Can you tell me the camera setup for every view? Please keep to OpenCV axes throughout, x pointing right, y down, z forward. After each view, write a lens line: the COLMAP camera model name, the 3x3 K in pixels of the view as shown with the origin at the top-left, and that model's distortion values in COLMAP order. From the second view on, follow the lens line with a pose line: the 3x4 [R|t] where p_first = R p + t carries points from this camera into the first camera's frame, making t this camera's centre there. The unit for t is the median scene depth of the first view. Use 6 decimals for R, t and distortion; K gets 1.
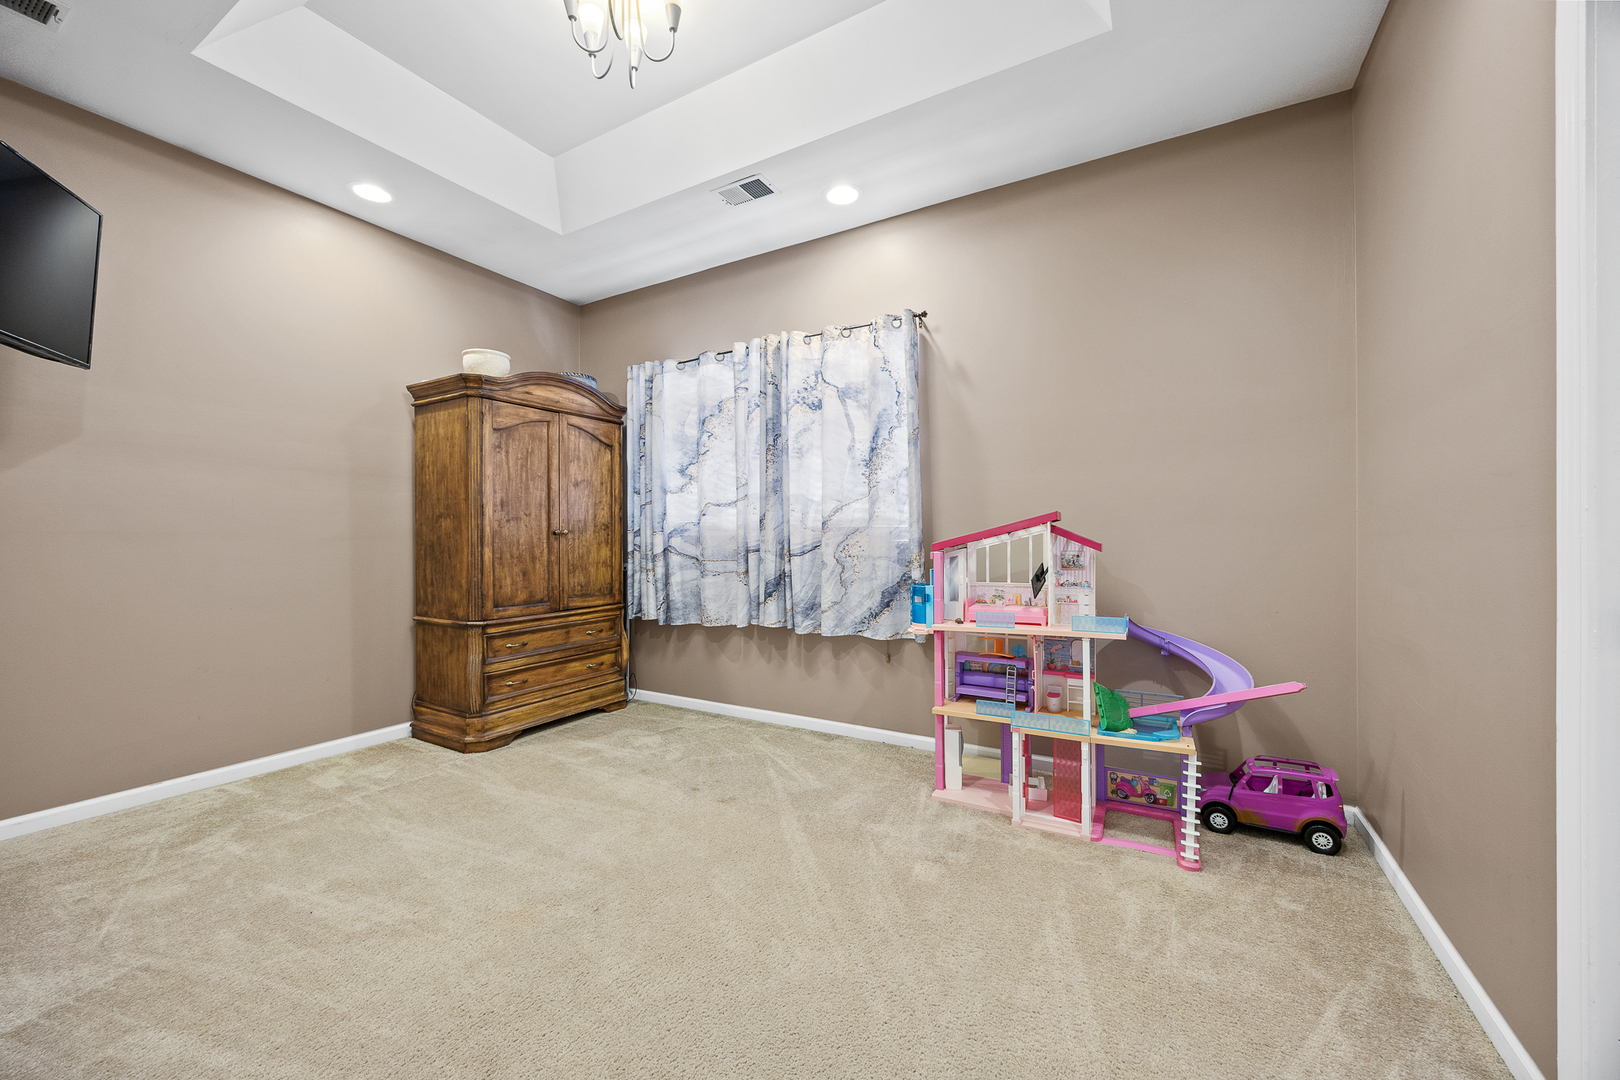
lens RADIAL K [[620.9, 0, 808.9], [0, 620.9, 537.9], [0, 0, 1]] dist [-0.003263, -0.000192]
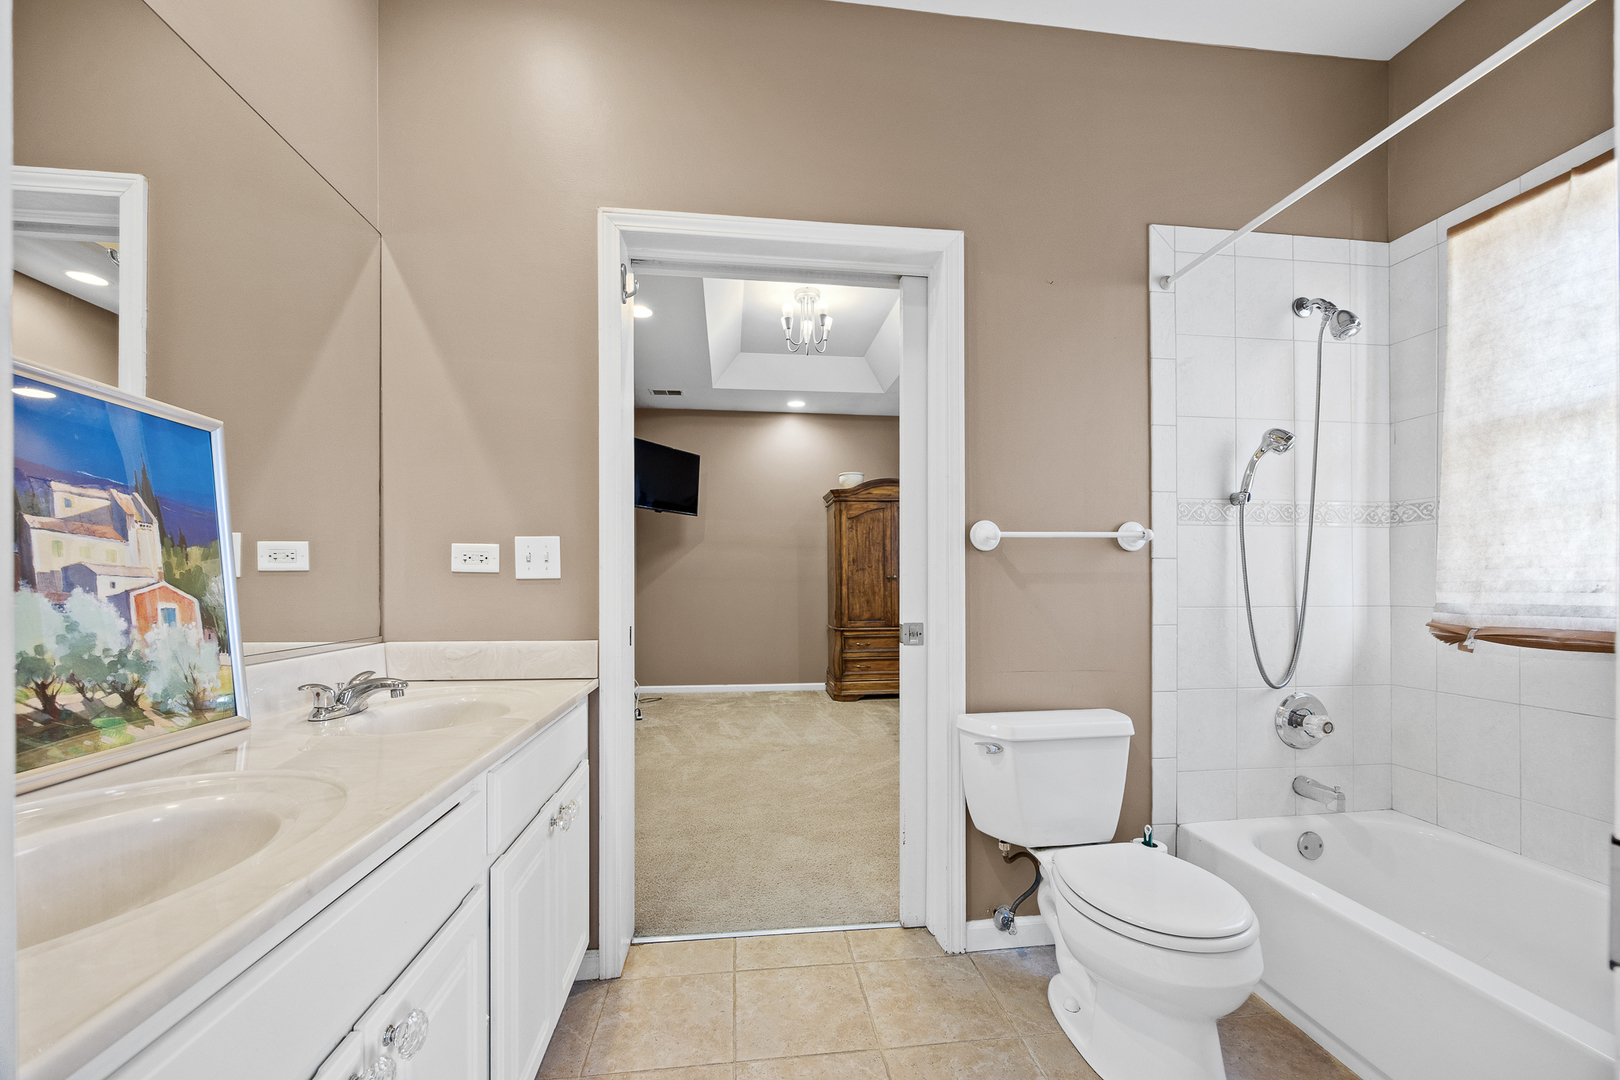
lens RADIAL K [[620.9, 0, 805.2], [0, 620.9, 581.5], [0, 0, 1]] dist [-0.003263, -0.000192]
pose [[0.607043, 0.006855, -0.794640, 0.788967], [-0.003229, 0.999976, 0.006159, -0.007797], [0.794663, -0.001173, 0.607050, -0.150547]]
